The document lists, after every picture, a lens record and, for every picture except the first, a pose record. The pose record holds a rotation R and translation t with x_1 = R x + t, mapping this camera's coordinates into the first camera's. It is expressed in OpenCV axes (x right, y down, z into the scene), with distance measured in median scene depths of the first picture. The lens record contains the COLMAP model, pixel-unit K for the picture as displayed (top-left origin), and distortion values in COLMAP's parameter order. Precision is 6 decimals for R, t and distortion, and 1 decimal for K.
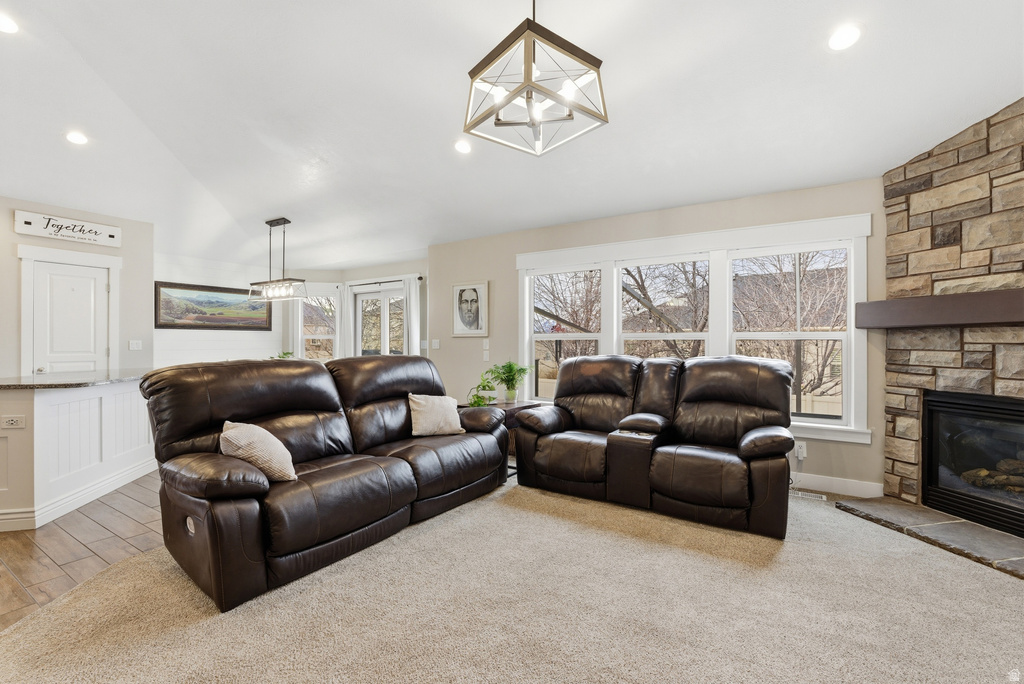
lens RADIAL K [[451.8, 0, 517.9], [0, 451.8, 340.9], [0, 0, 1]] dist [-0.013876, 0.002556]
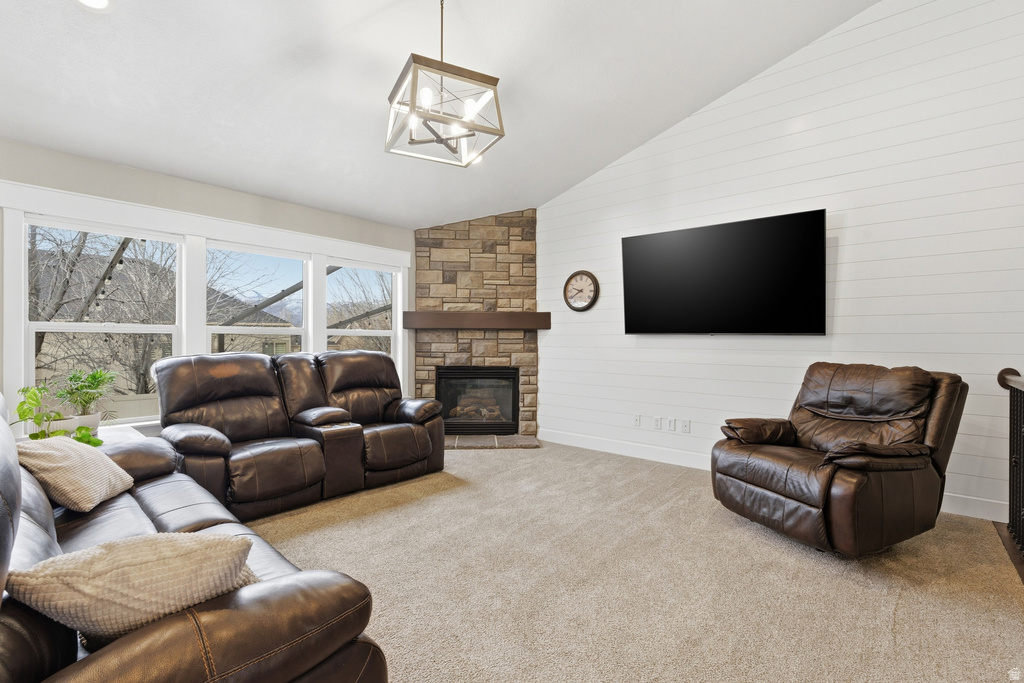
lens RADIAL K [[451.8, 0, 511.6], [0, 451.8, 338.4], [0, 0, 1]] dist [-0.013876, 0.002556]
pose [[0.153592, 0.000476, 0.988134, -0.694163], [-0.006454, 0.999979, 0.000522, 0.001192], [-0.988113, -0.006457, 0.153592, 0.440902]]
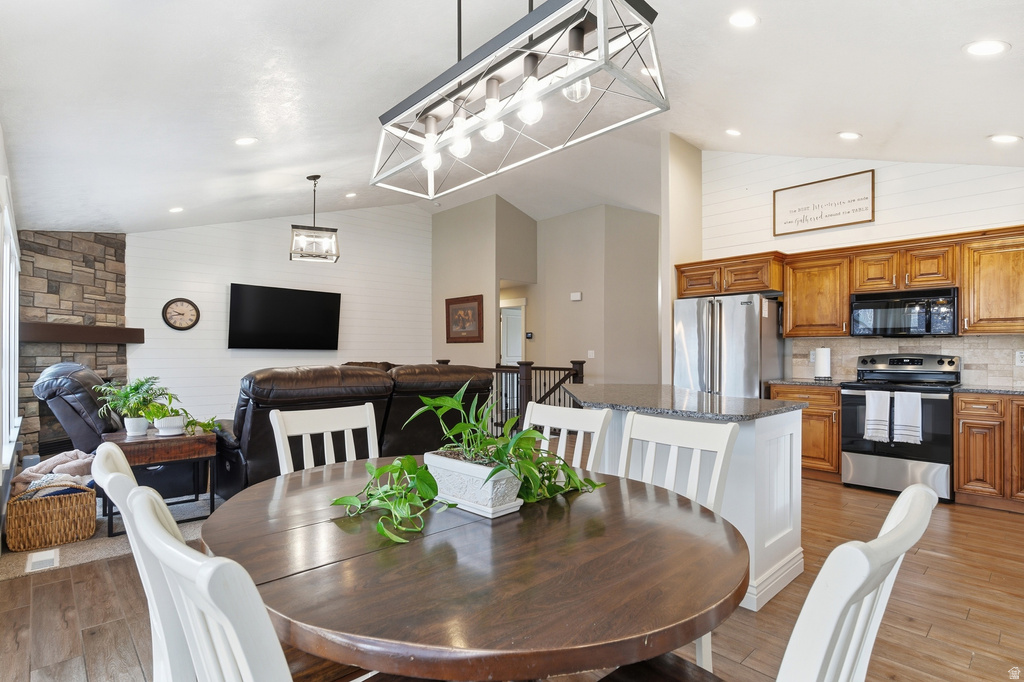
lens RADIAL K [[508.2, 0, 519.3], [0, 508.2, 347.6], [0, 0, 1]] dist [0.007228, -0.001761]
pose [[-0.969617, 0.000074, 0.244627, -1.091631], [-0.002832, 0.999930, -0.011527, 0.005138], [-0.244611, -0.011870, -0.969549, 2.209870]]
